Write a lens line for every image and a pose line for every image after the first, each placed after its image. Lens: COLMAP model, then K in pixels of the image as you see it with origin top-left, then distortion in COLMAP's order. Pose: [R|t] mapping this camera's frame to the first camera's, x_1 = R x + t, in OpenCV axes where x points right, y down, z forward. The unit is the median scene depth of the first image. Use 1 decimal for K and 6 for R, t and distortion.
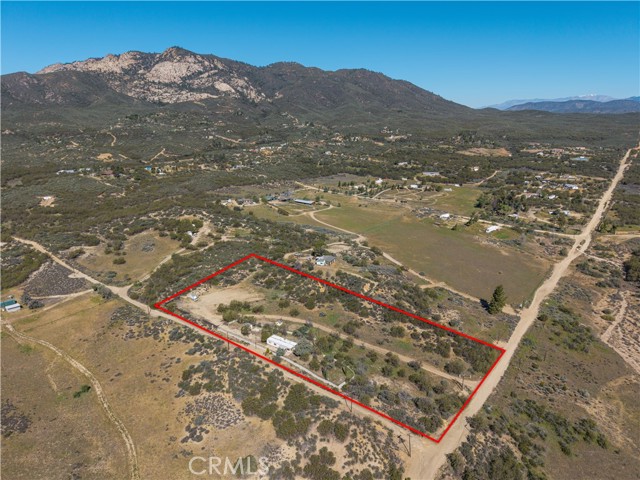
lens RADIAL K [[427.2, 0, 319.1], [0, 427.2, 241.6], [0, 0, 1]] dist [0.024869, -0.024483]
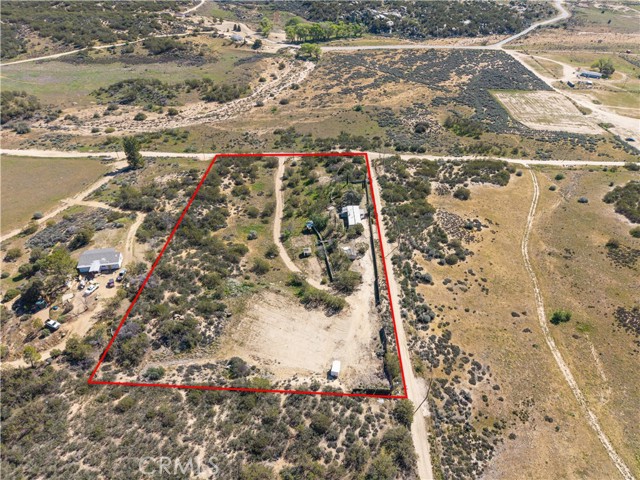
lens RADIAL K [[427.2, 0, 319.1], [0, 427.2, 241.6], [0, 0, 1]] dist [0.024869, -0.024483]
pose [[-0.584308, -0.498137, 0.640659, -0.463928], [0.228010, 0.656873, 0.718699, -0.284216], [-0.778842, 0.566019, -0.270236, 0.946576]]
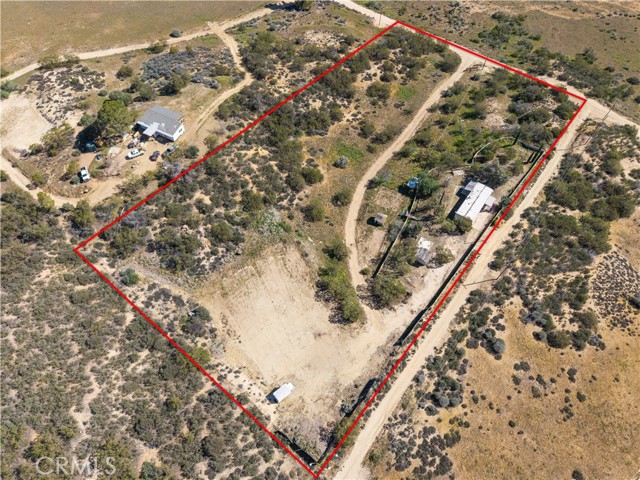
lens RADIAL K [[427.2, 0, 319.1], [0, 427.2, 241.6], [0, 0, 1]] dist [0.024869, -0.024483]
pose [[0.026847, -0.848783, 0.528060, -0.339966], [0.273923, 0.514277, 0.812702, -0.224445], [-0.961377, 0.122829, 0.246308, 0.759302]]
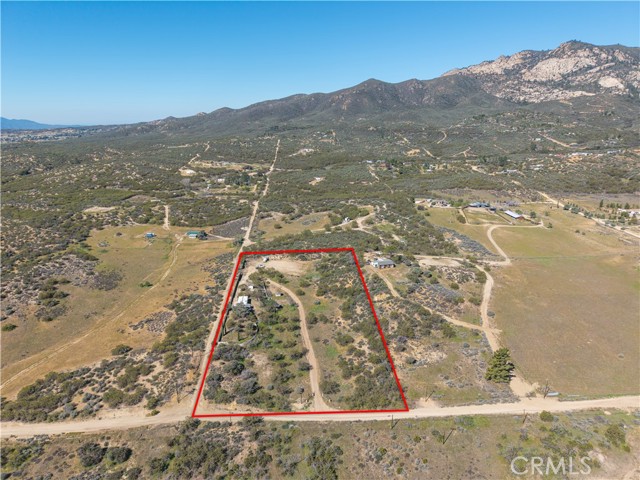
lens RADIAL K [[427.2, 0, 319.1], [0, 427.2, 241.6], [0, 0, 1]] dist [0.024869, -0.024483]
pose [[0.654218, 0.219289, -0.723817, 0.636342], [-0.219302, 0.970928, 0.095940, -0.068808], [0.723813, 0.095969, 0.683290, 0.219991]]
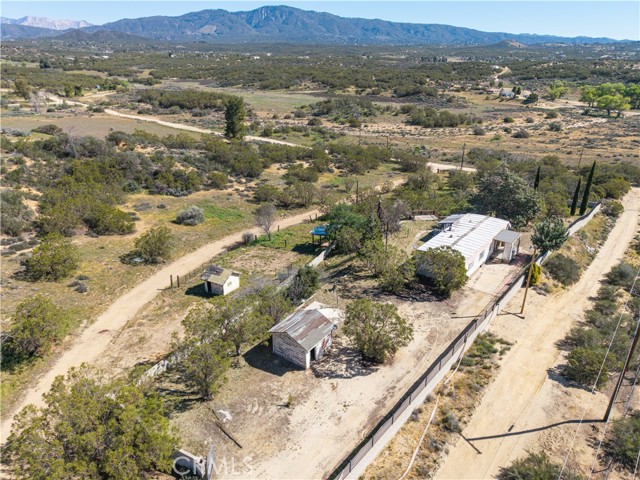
lens RADIAL K [[429.7, 0, 320.0], [0, 429.7, 240.0], [0, 0, 1]] dist [0.009543, -0.004136]
pose [[0.056444, -0.389150, 0.919444, -0.224351], [0.284319, 0.889046, 0.358830, 0.088168], [-0.957067, 0.241162, 0.160825, 0.736965]]
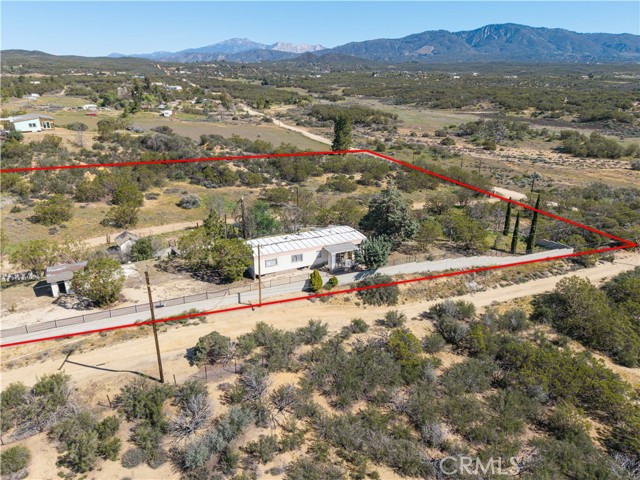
lens RADIAL K [[429.7, 0, 320.0], [0, 429.7, 240.0], [0, 0, 1]] dist [0.009543, -0.004136]
pose [[0.490256, -0.306729, 0.815823, -0.207671], [0.242758, 0.947044, 0.210184, 0.128137], [-0.837089, 0.095004, 0.538754, 0.603522]]
